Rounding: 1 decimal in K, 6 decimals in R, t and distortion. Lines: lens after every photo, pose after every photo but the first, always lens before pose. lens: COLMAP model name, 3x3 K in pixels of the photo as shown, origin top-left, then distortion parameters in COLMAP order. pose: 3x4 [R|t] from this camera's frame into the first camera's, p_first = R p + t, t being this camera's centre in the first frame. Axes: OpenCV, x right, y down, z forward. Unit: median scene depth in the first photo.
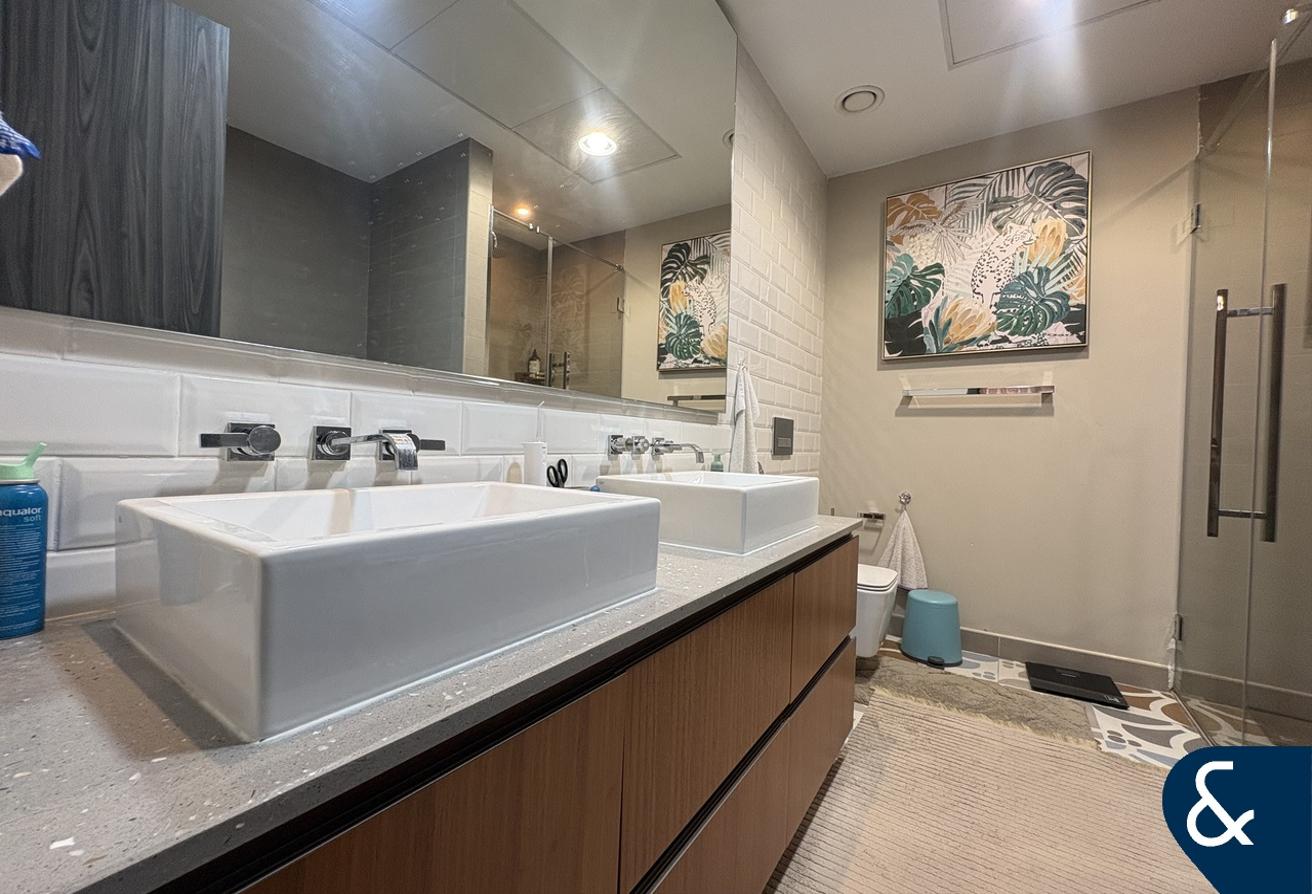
lens RADIAL K [[521.5, 0, 655.0], [0, 521.5, 449.8], [0, 0, 1]] dist [-0.000911, -0.000496]
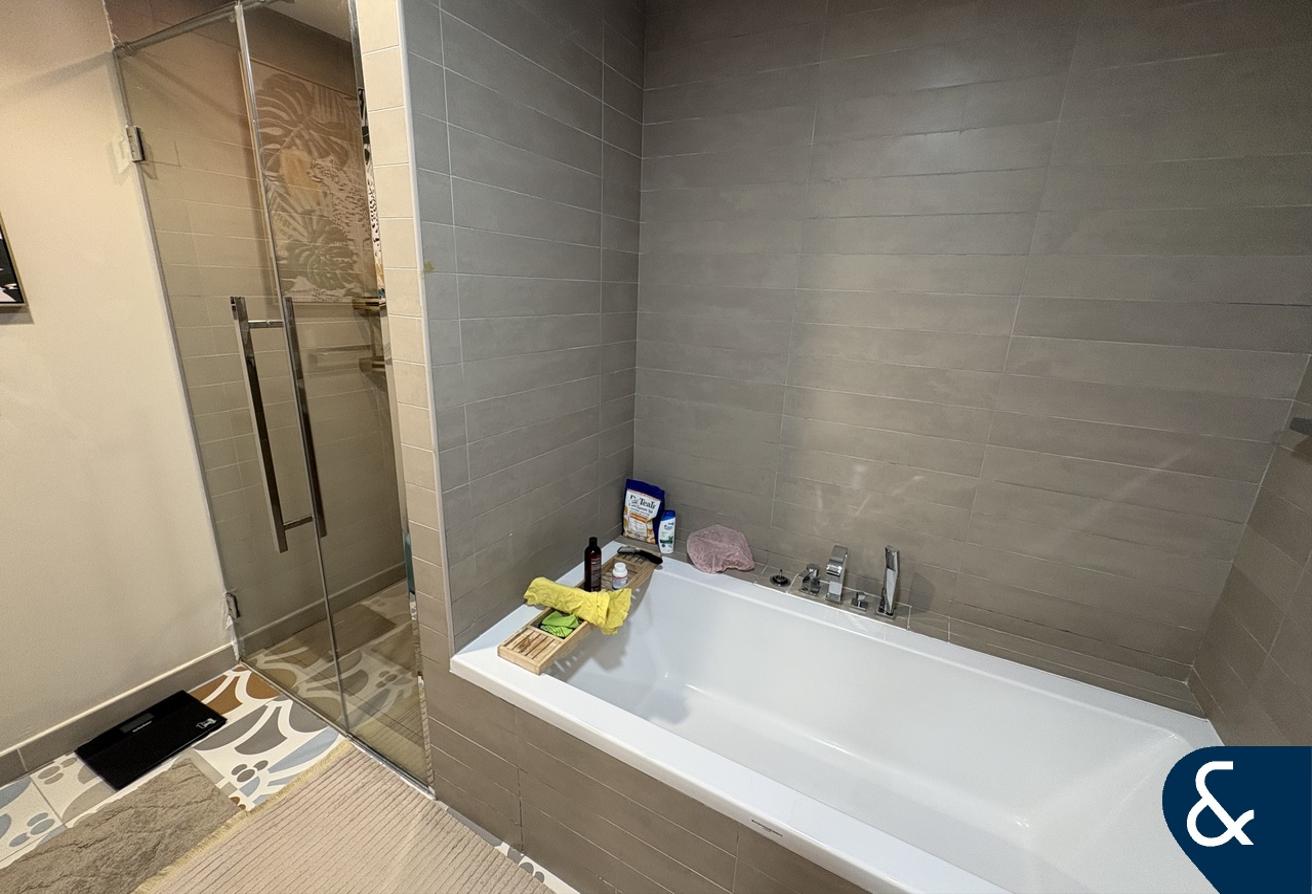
lens RADIAL K [[521.5, 0, 655.4], [0, 521.5, 441.0], [0, 0, 1]] dist [-0.000911, -0.000496]
pose [[-0.105329, -0.308071, 0.945515, -0.656034], [-0.032734, 0.951362, 0.306330, -0.204717], [-0.993899, 0.001314, -0.110290, 0.666485]]
